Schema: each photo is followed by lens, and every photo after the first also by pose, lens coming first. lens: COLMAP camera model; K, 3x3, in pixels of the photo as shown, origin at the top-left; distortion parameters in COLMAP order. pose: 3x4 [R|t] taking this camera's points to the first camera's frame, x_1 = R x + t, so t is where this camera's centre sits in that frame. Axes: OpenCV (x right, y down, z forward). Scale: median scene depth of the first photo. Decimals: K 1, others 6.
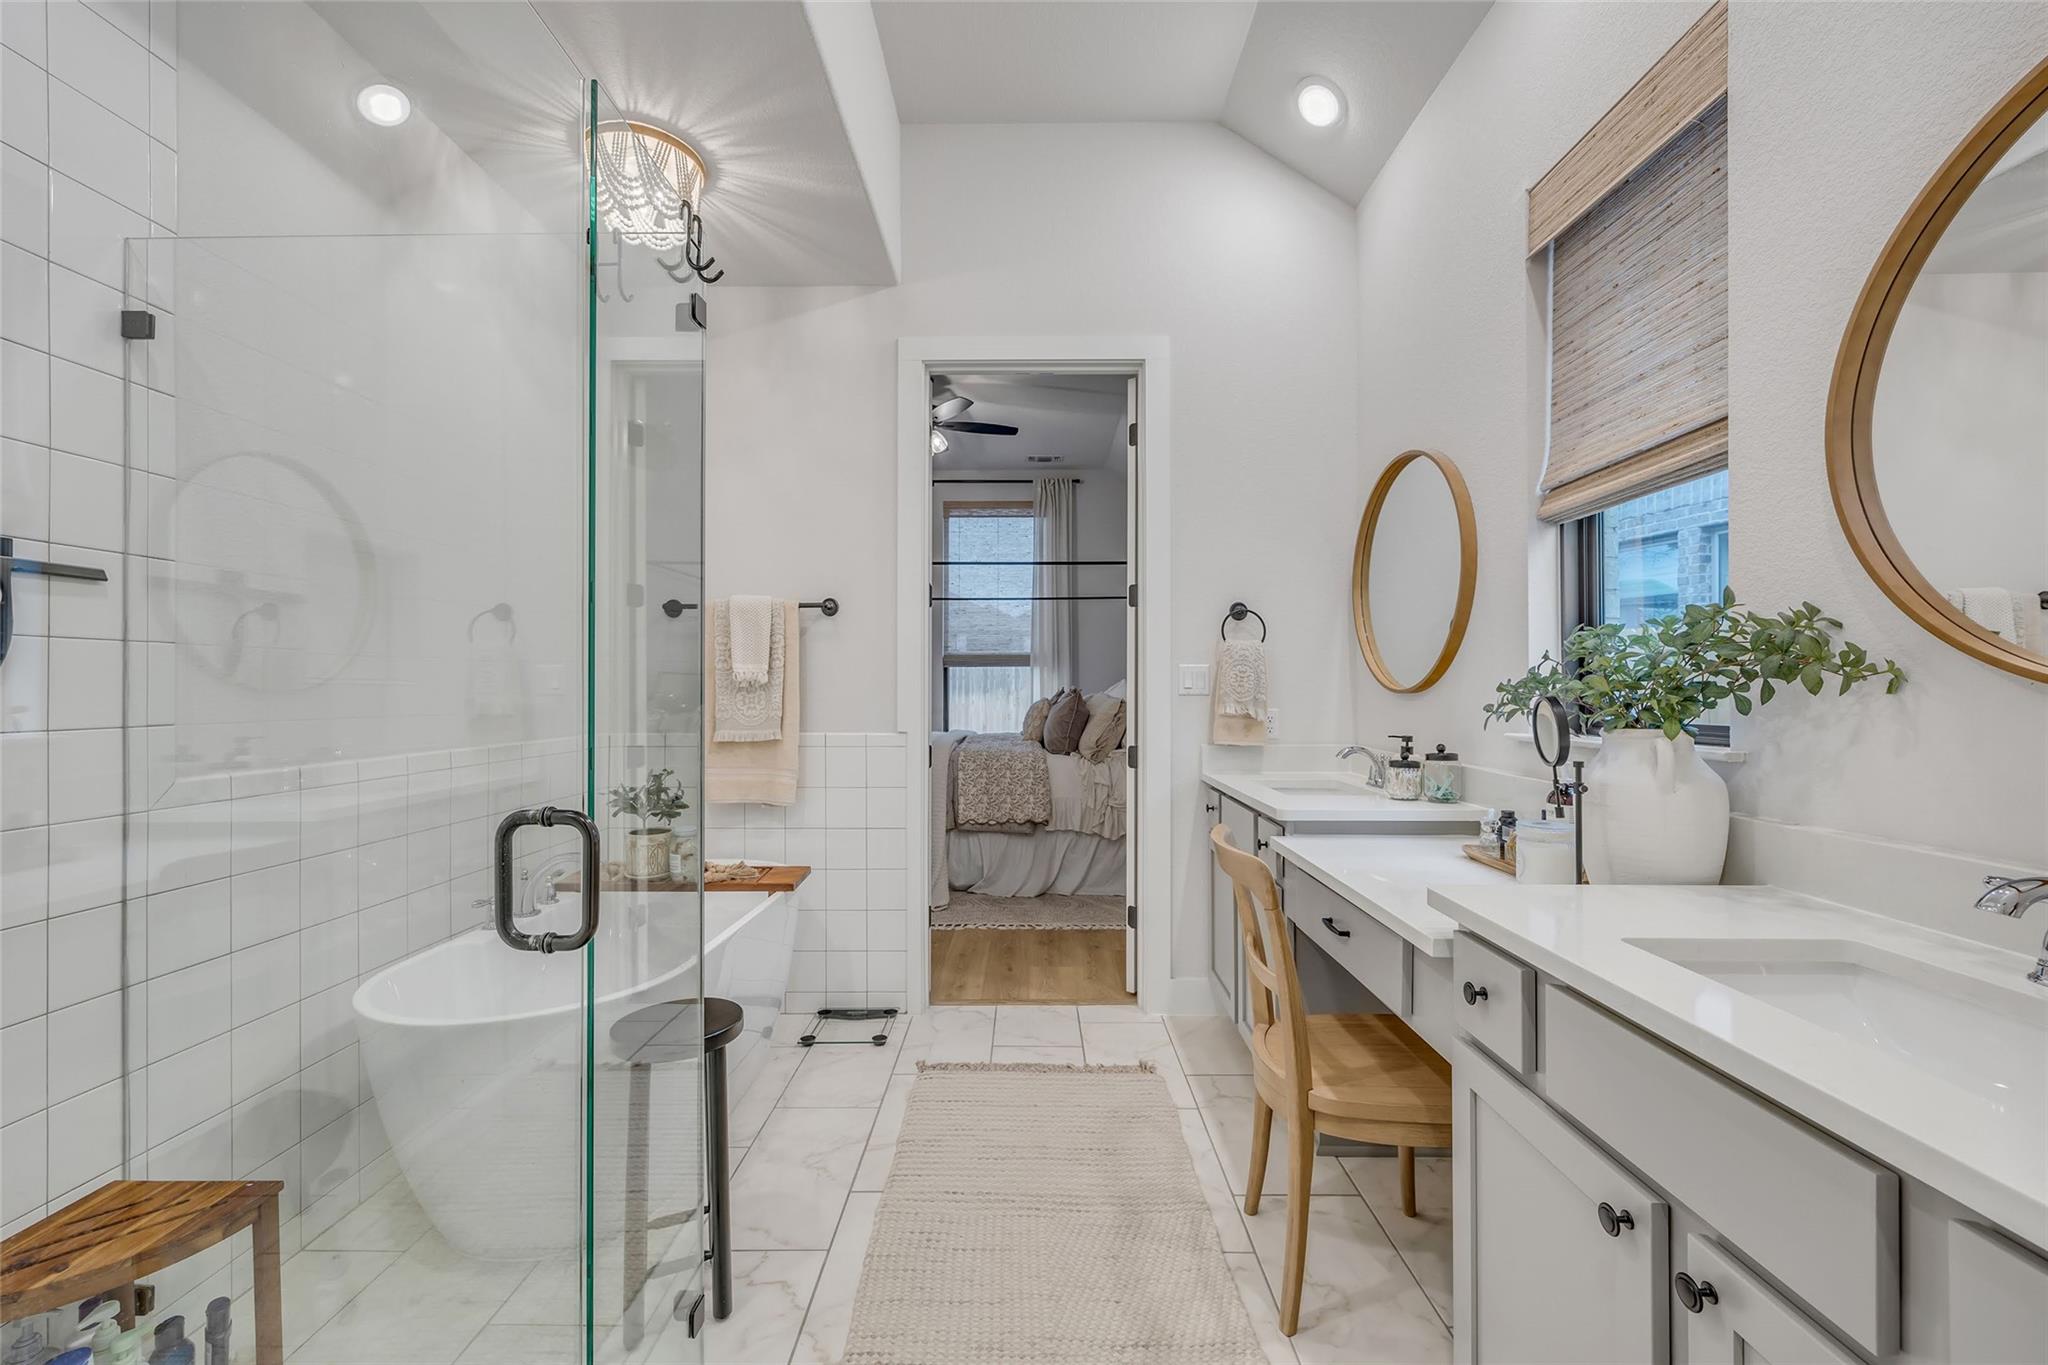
lens RADIAL K [[825.1, 0, 1029.3], [0, 825.1, 685.3], [0, 0, 1]] dist [-0.002274, 0.000514]
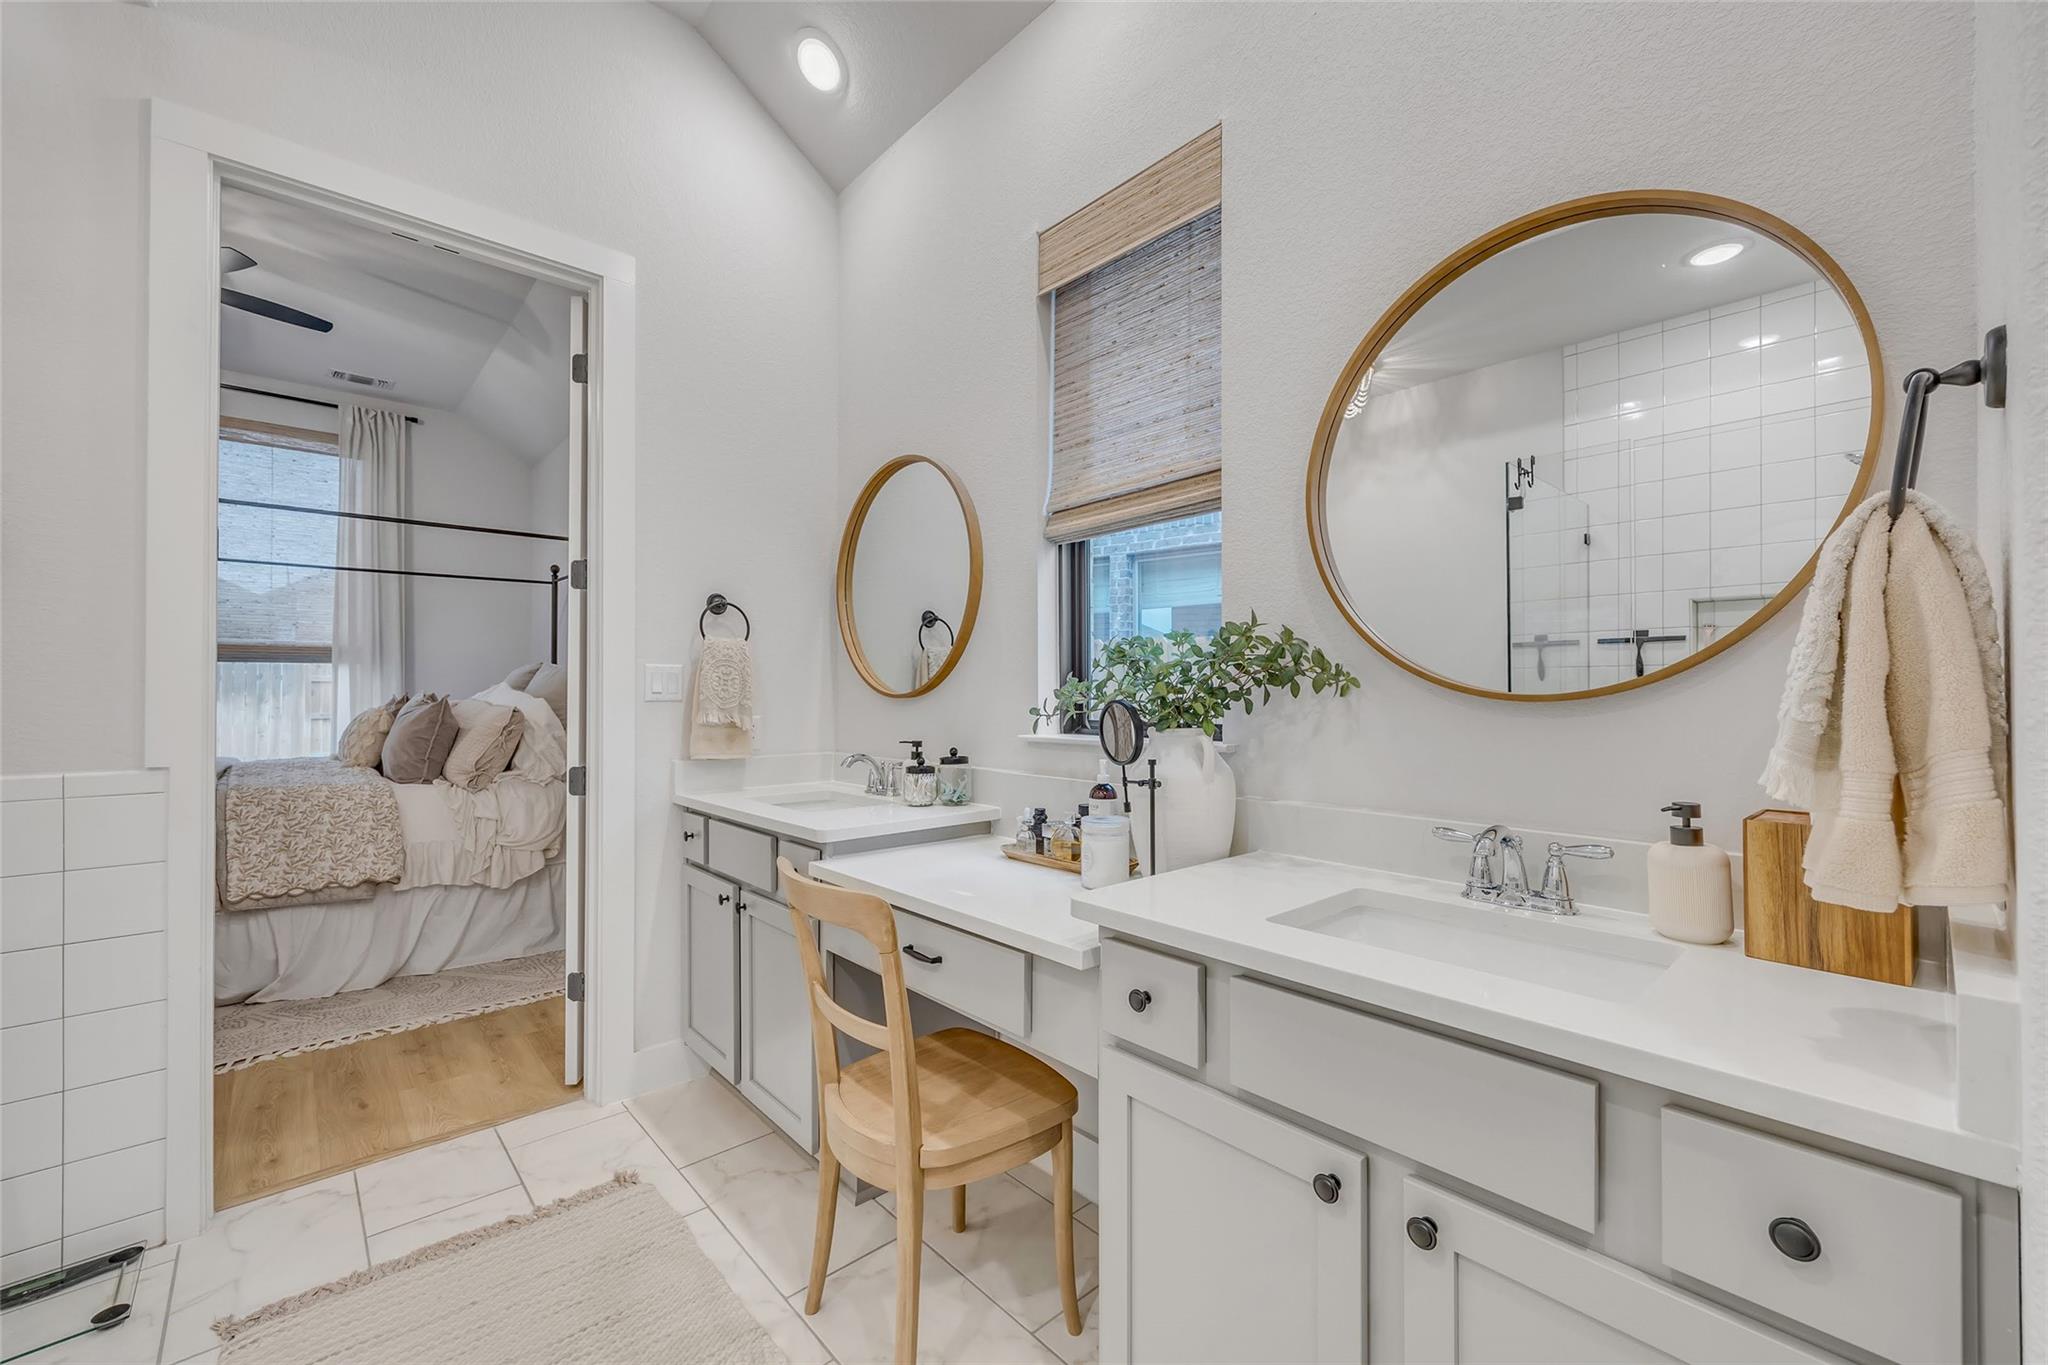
lens RADIAL K [[825.1, 0, 1028.3], [0, 825.1, 688.4], [0, 0, 1]] dist [-0.002274, 0.000514]
pose [[0.734893, 0.003316, 0.678175, -0.137254], [-0.001686, 0.999994, -0.003062, 0.001211], [-0.678181, 0.001107, 0.734894, 0.212309]]
